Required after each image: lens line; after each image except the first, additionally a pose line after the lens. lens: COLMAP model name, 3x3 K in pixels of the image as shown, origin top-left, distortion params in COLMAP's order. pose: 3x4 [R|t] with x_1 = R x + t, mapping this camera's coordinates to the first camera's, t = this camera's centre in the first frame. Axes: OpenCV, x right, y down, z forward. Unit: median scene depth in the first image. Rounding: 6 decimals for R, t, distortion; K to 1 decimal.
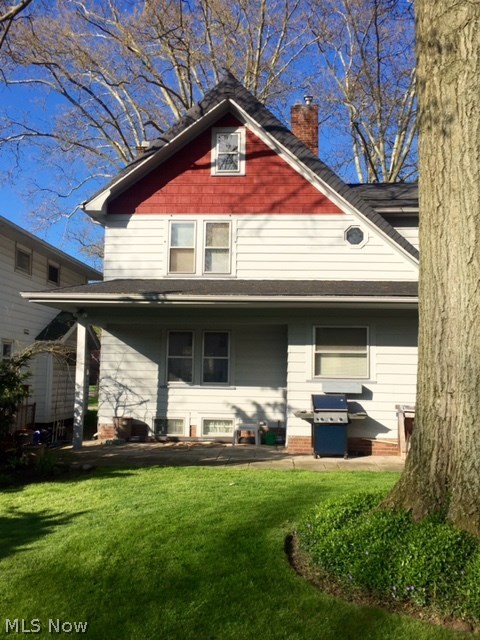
lens RADIAL K [[584.7, 0, 240.8], [0, 584.7, 321.6], [0, 0, 1]] dist [0.061904, 0.000000]
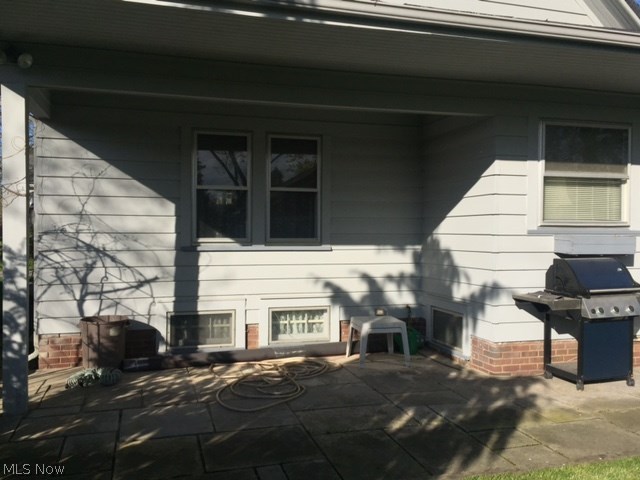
lens RADIAL K [[584.7, 0, 319.4], [0, 584.7, 237.9], [0, 0, 1]] dist [0.061904, 0.000000]
pose [[0.931293, -0.017103, 0.363869, -0.207914], [-0.021708, 0.994516, 0.102306, 0.050564], [-0.363623, -0.103175, 0.925815, 0.519722]]
